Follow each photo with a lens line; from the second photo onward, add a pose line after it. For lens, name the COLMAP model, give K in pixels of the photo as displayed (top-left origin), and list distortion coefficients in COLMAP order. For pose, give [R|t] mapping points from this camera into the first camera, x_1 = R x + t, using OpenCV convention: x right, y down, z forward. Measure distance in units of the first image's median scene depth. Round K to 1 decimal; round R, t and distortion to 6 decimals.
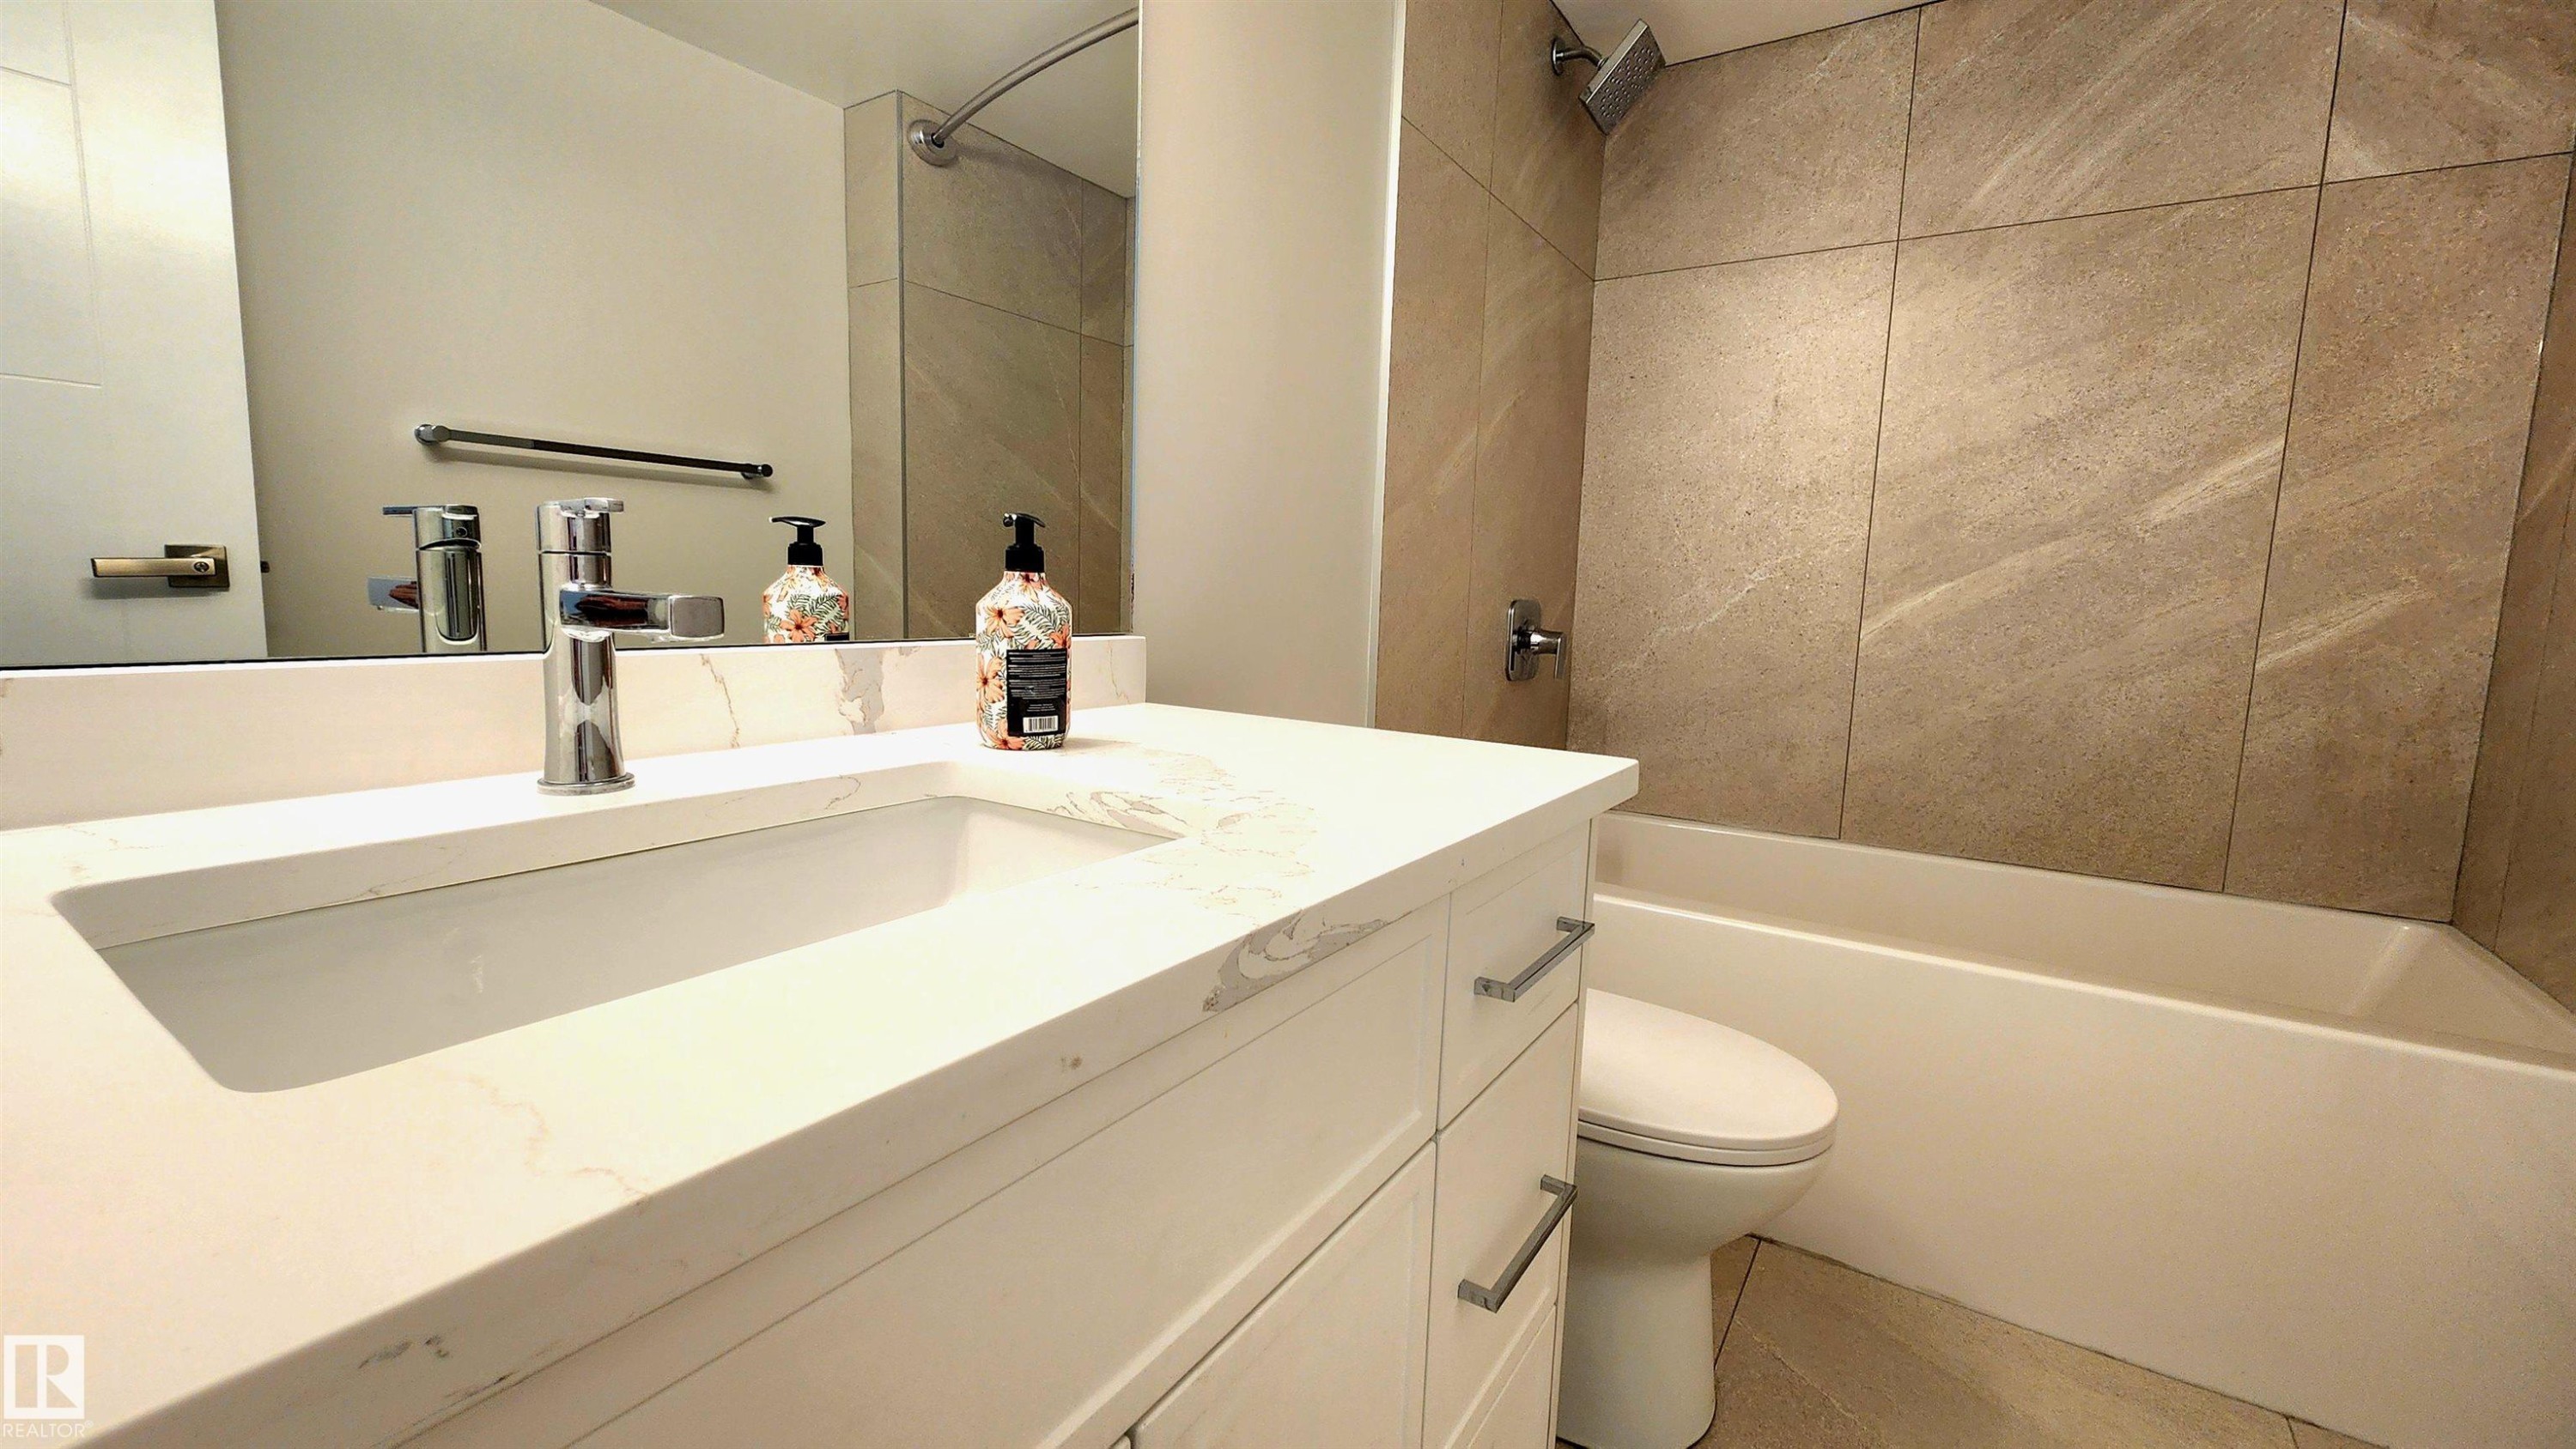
lens RADIAL K [[1045.8, 0, 1279.0], [0, 1045.8, 723.3], [0, 0, 1]] dist [-0.002396, -0.002774]
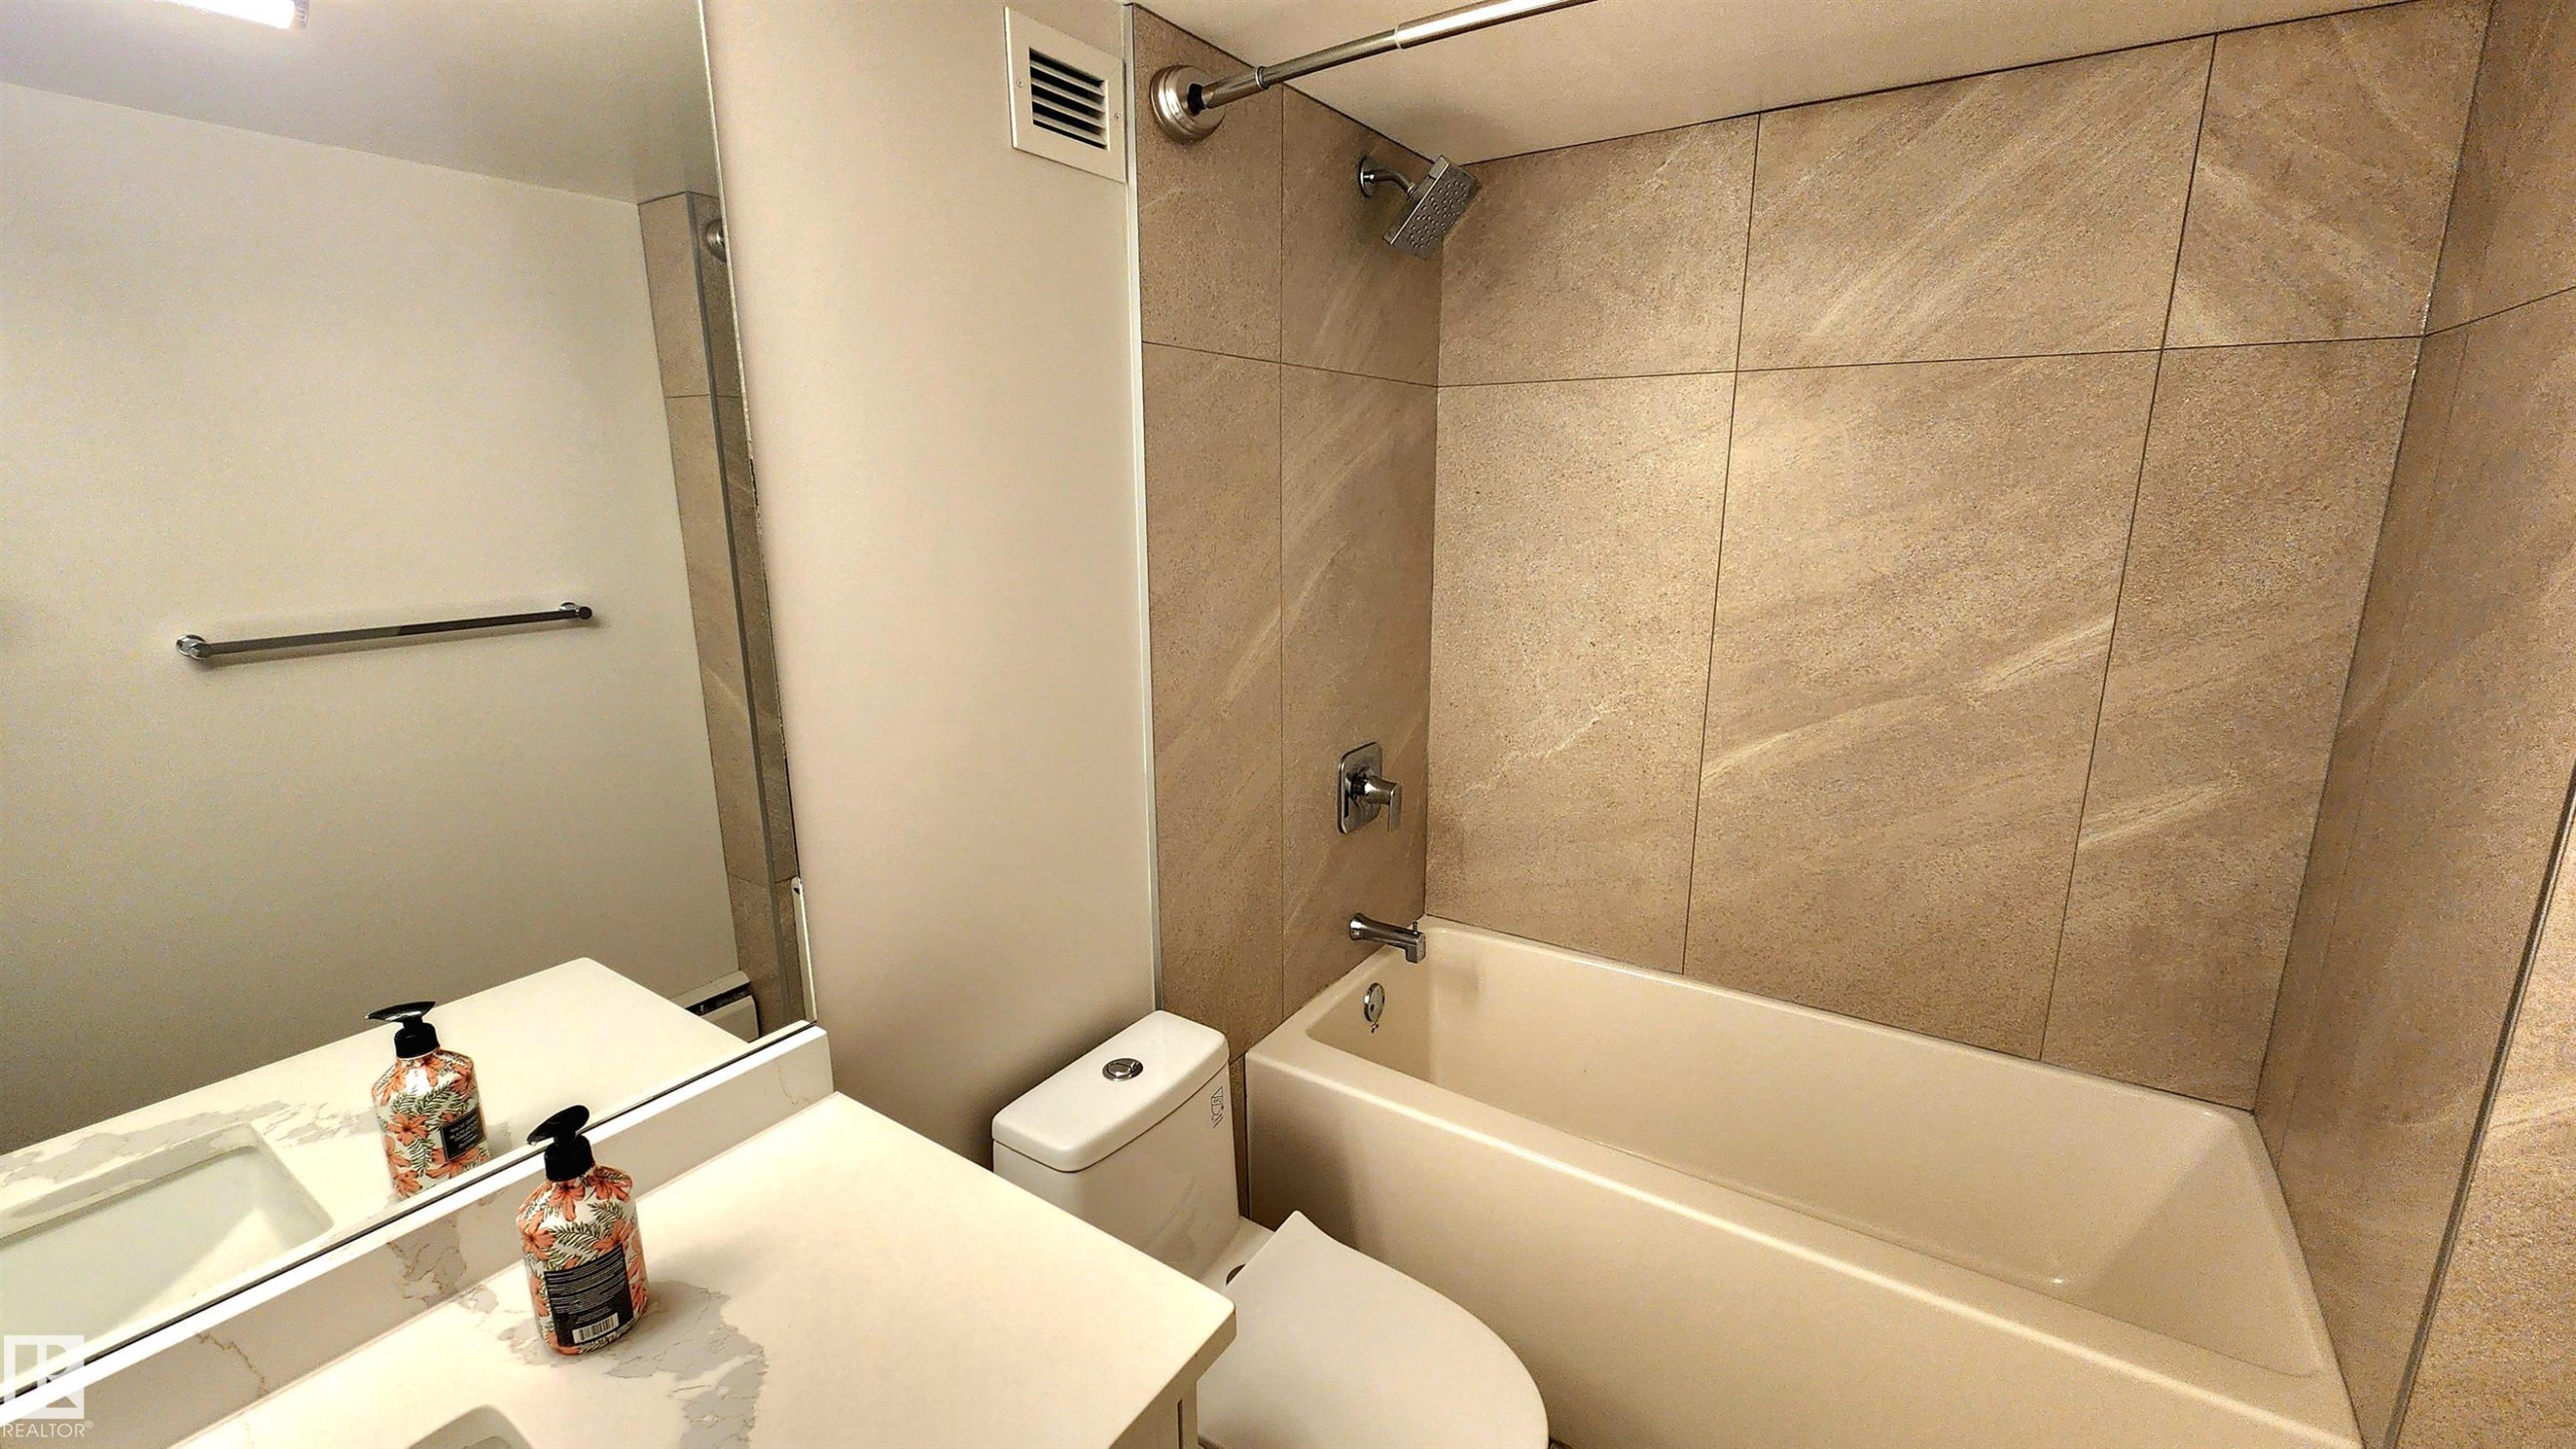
lens RADIAL K [[1045.8, 0, 1282.3], [0, 1045.8, 716.7], [0, 0, 1]] dist [-0.002396, -0.002774]
pose [[0.999392, -0.034847, -0.001497, 0.192531], [0.034821, 0.994315, 0.100620, -0.286137], [-0.002018, -0.100611, 0.994924, 0.042403]]
